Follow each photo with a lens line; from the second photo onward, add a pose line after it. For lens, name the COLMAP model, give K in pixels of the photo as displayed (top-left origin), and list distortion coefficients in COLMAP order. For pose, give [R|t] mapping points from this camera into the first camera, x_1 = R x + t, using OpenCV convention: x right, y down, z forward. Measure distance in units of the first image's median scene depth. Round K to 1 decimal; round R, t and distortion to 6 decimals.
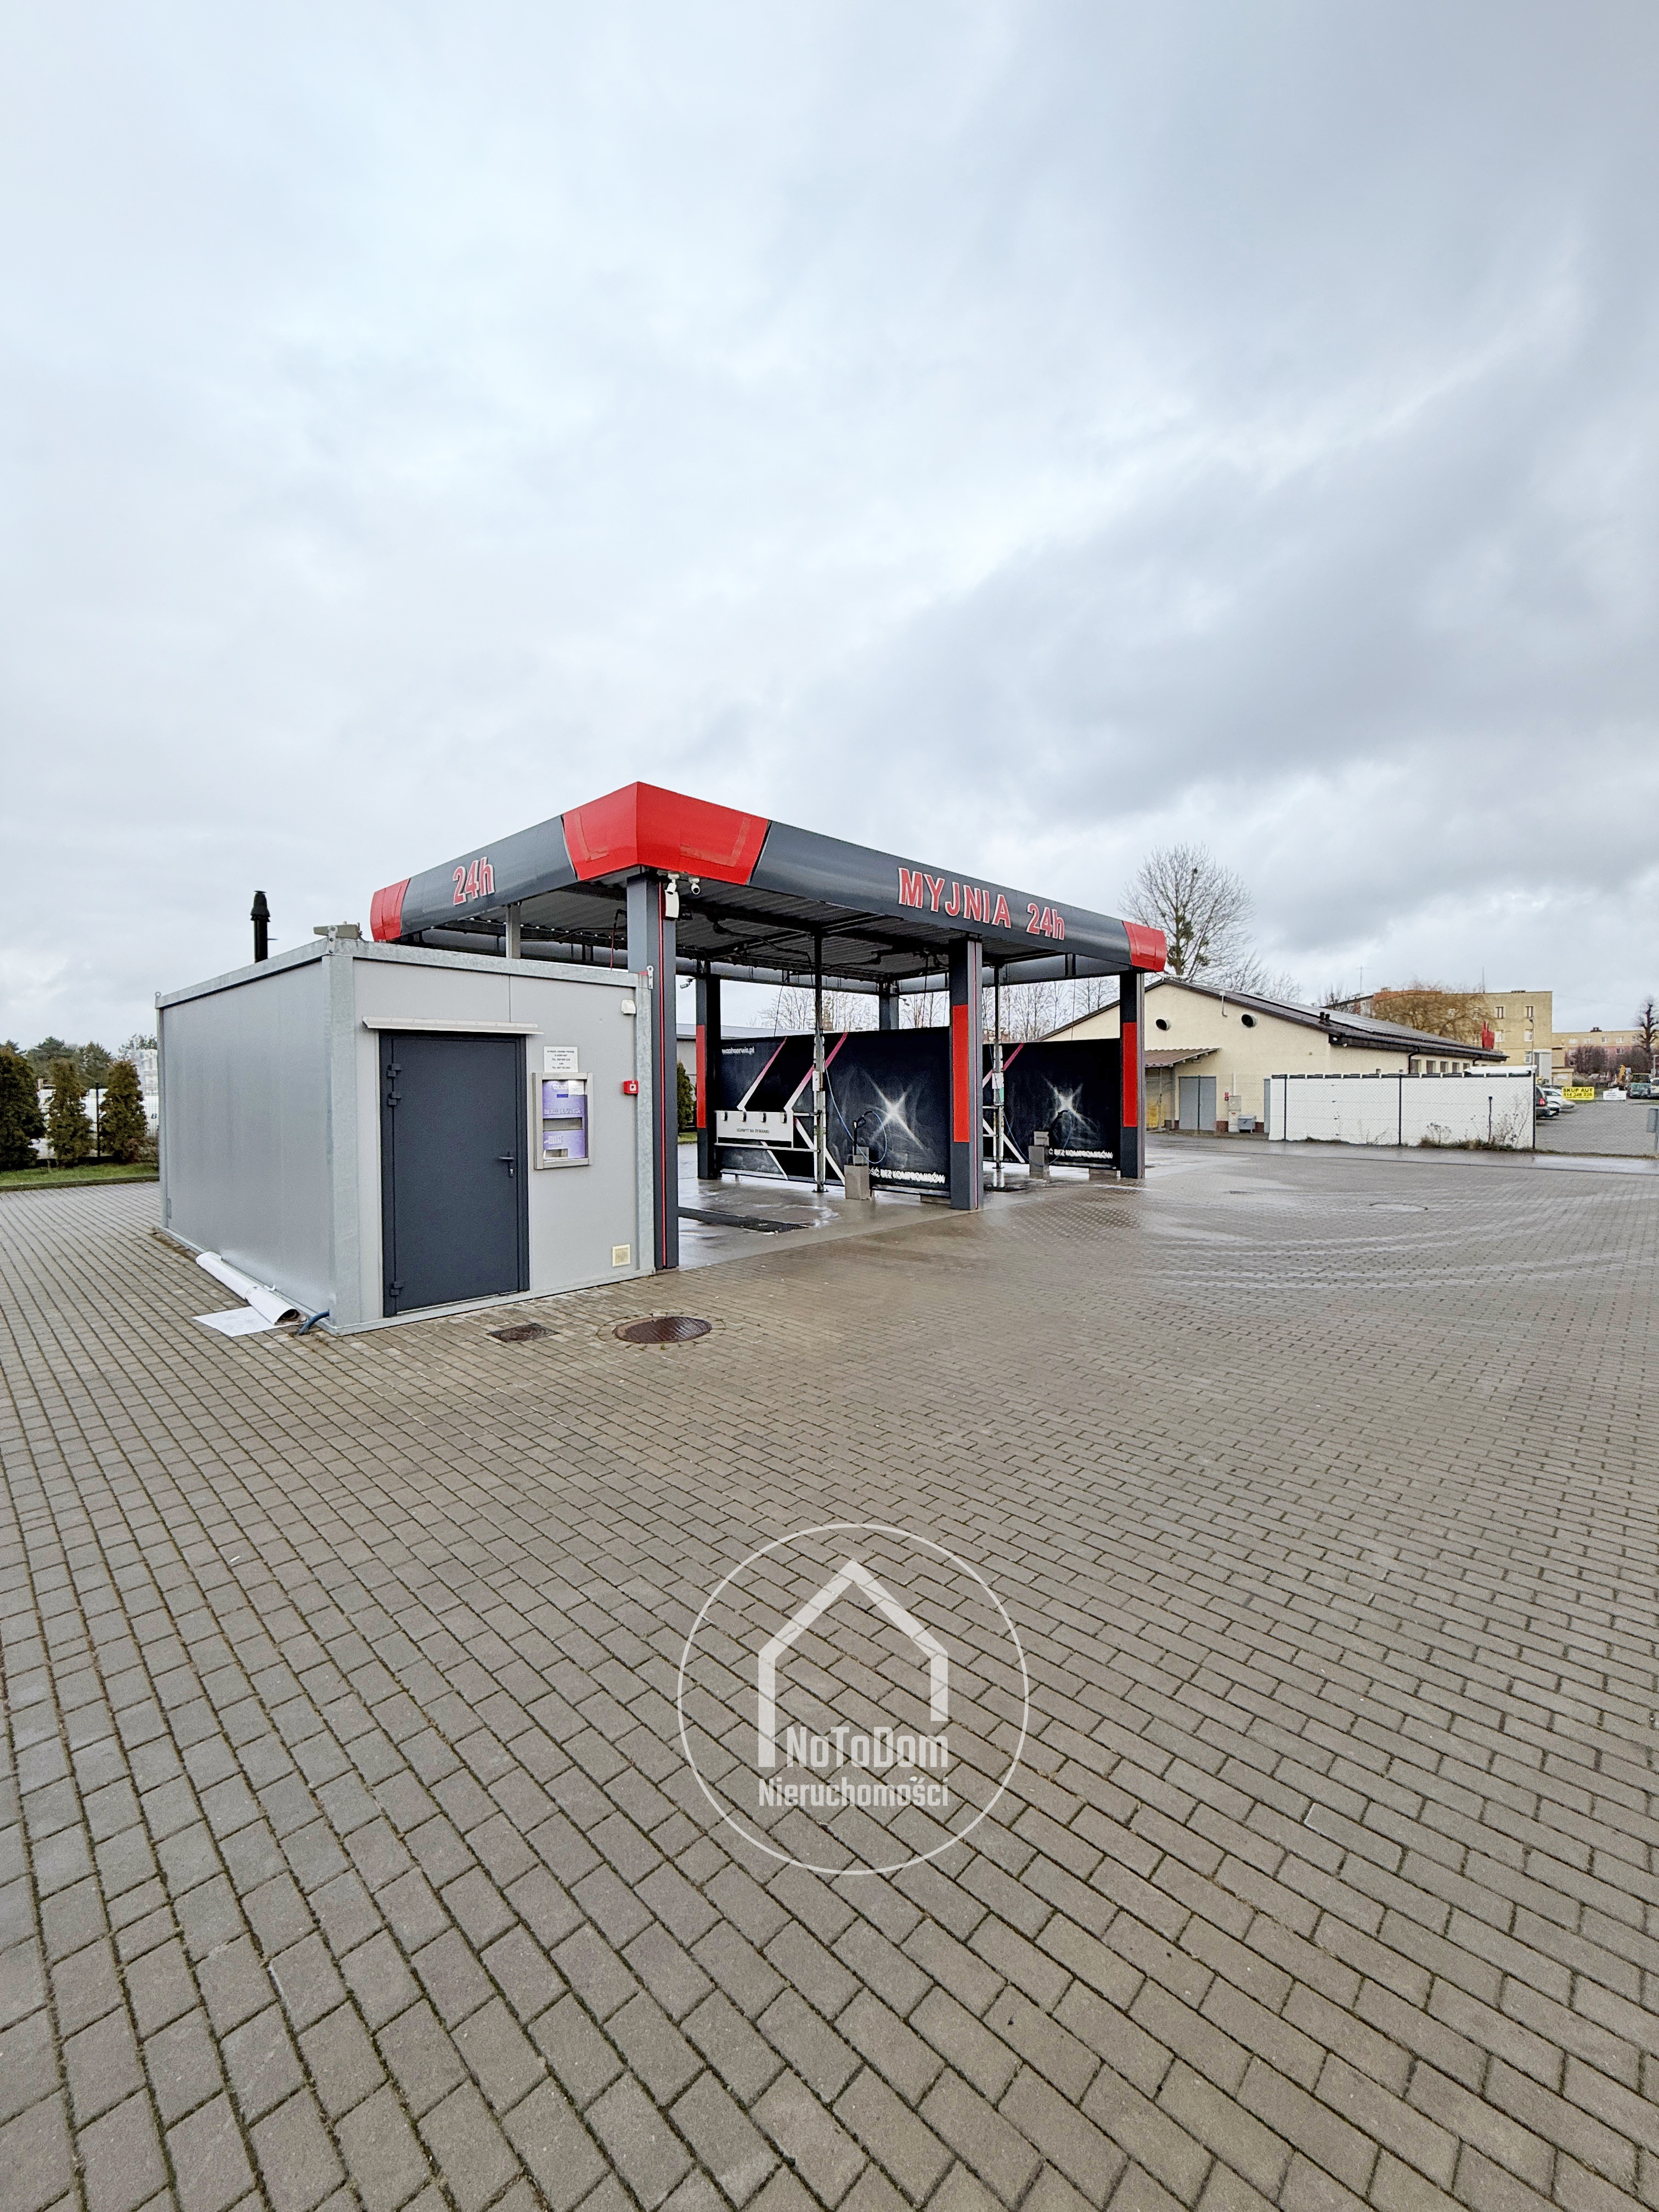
lens RADIAL K [[895.3, 0, 832.6], [0, 895.3, 1096.3], [0, 0, 1]] dist [-0.003193, -0.000019]
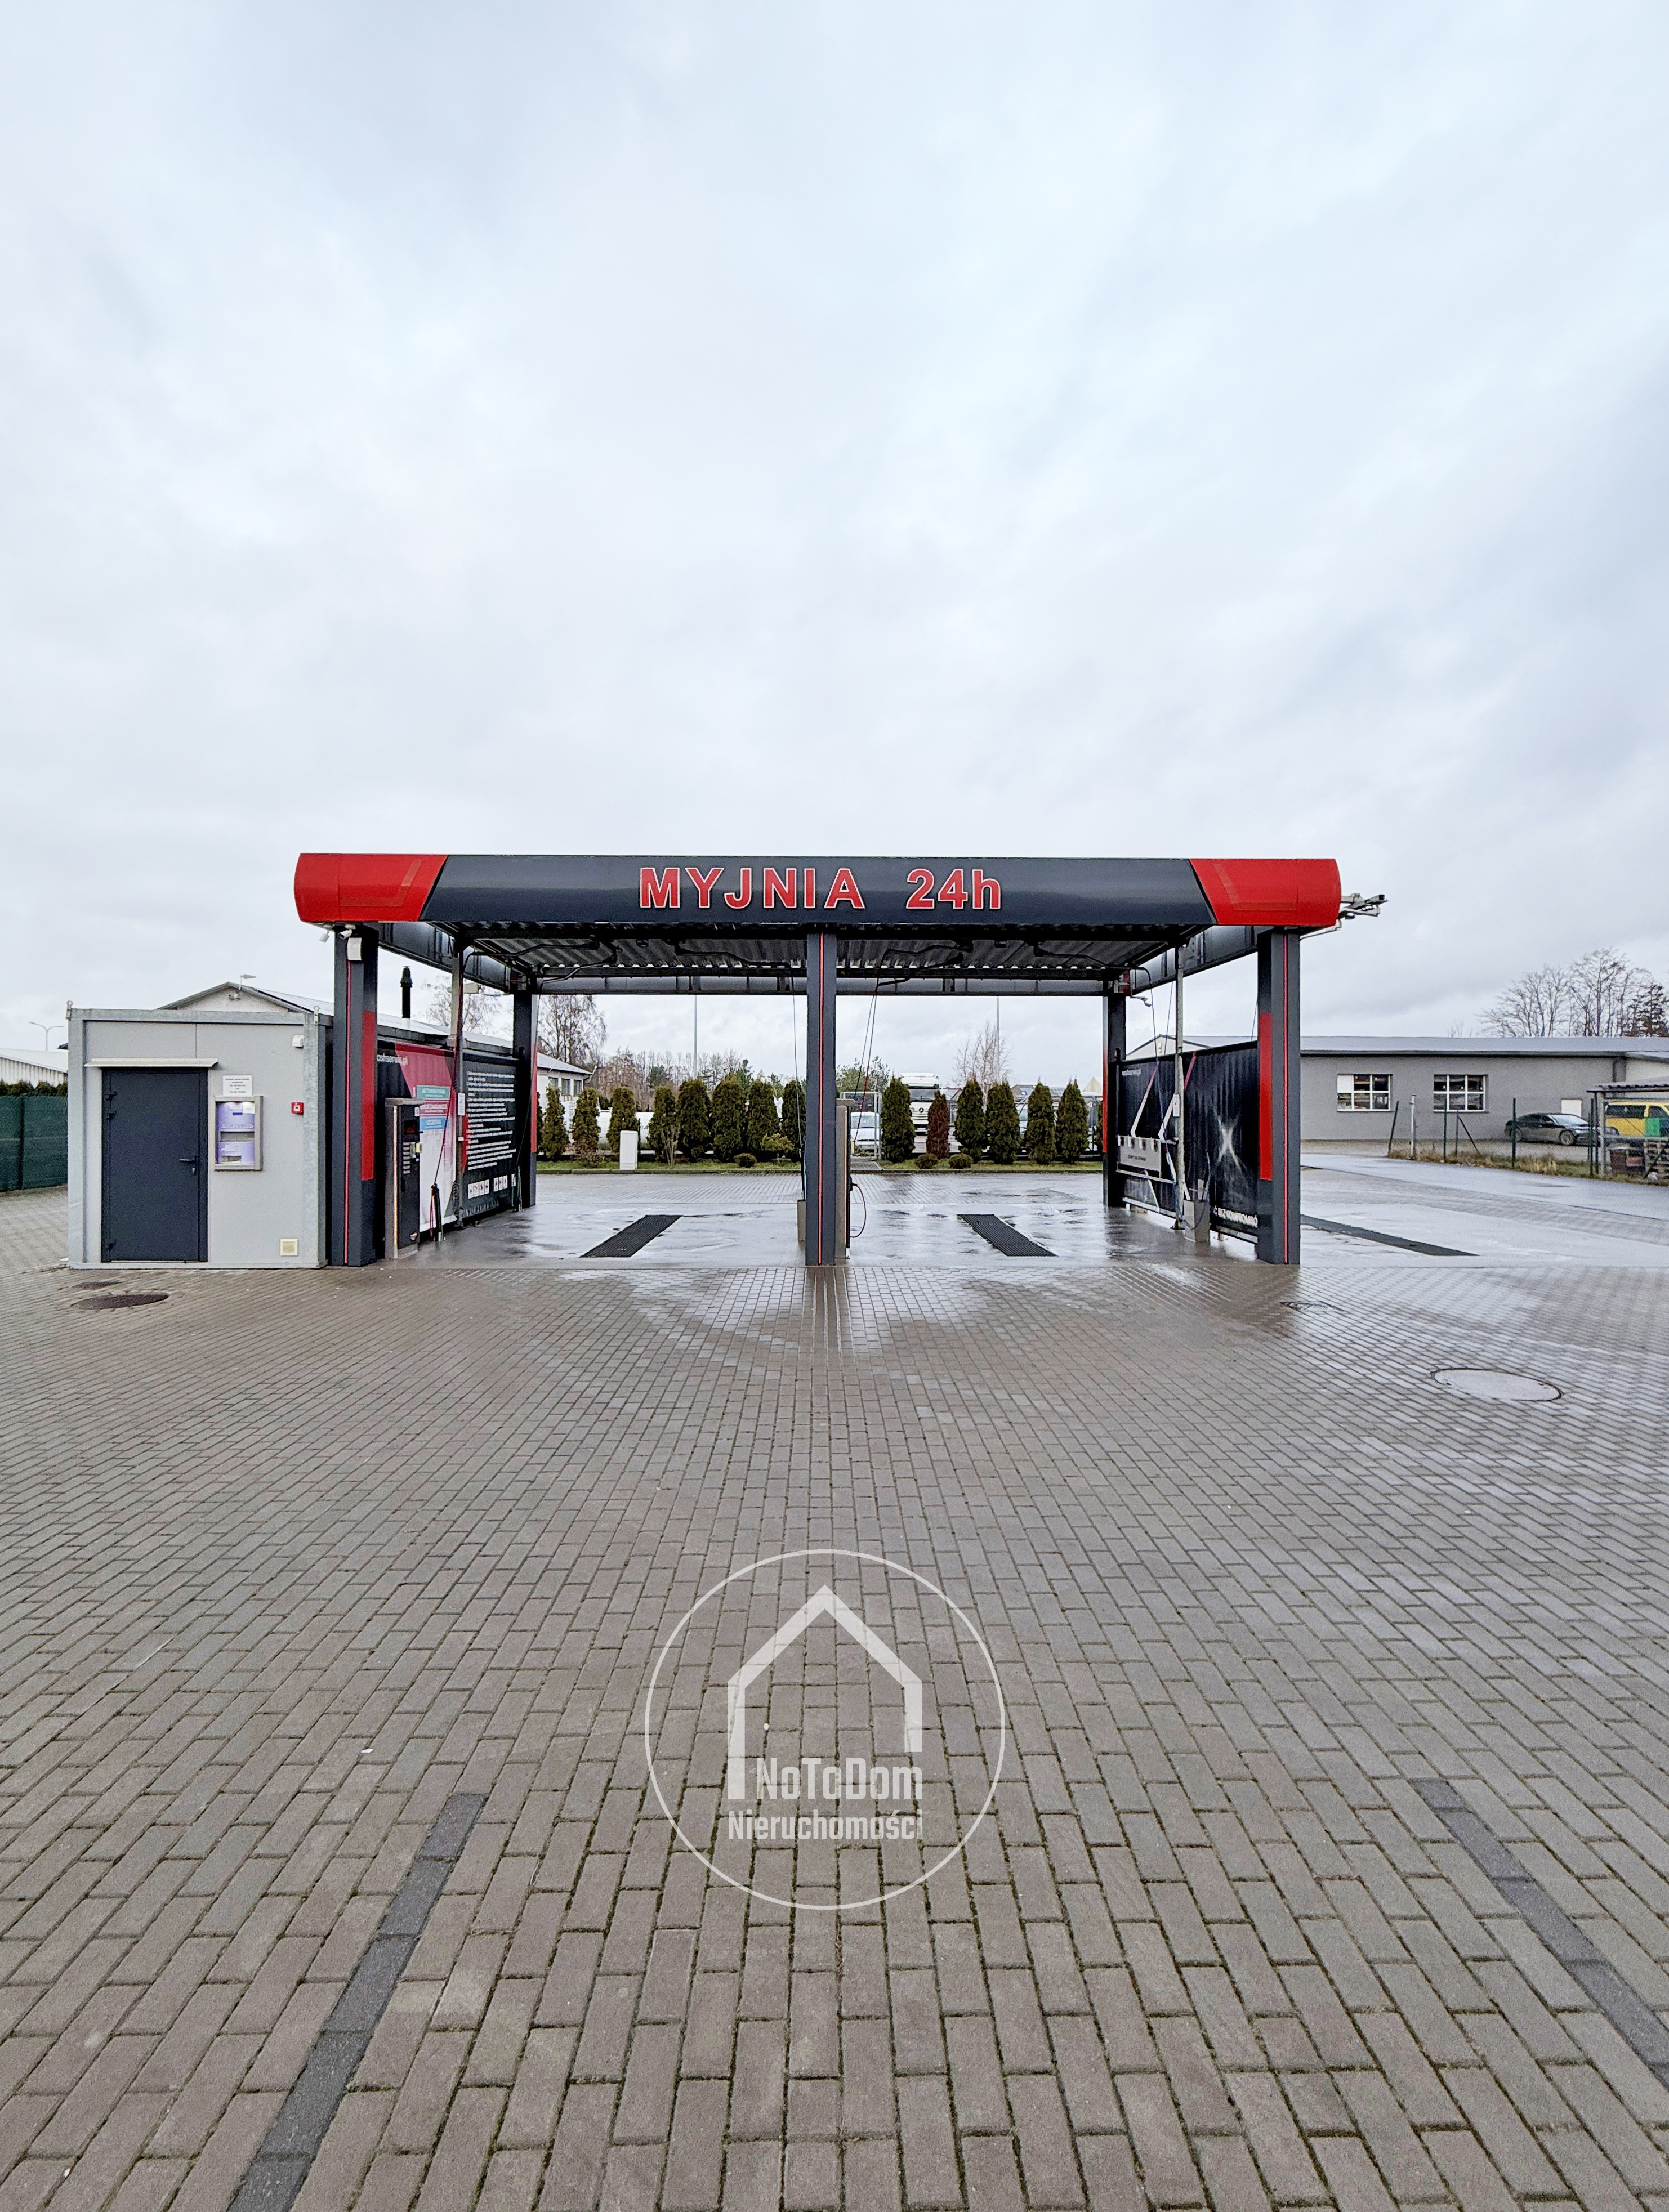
lens RADIAL K [[882.8, 0, 834.0], [0, 882.8, 1105.4], [0, 0, 1]] dist [-0.001852, 0.000014]
pose [[0.705655, 0.006334, -0.708527, 0.823799], [-0.013687, 0.999895, -0.004693, -0.012807], [0.708423, 0.013009, 0.705668, 0.494375]]
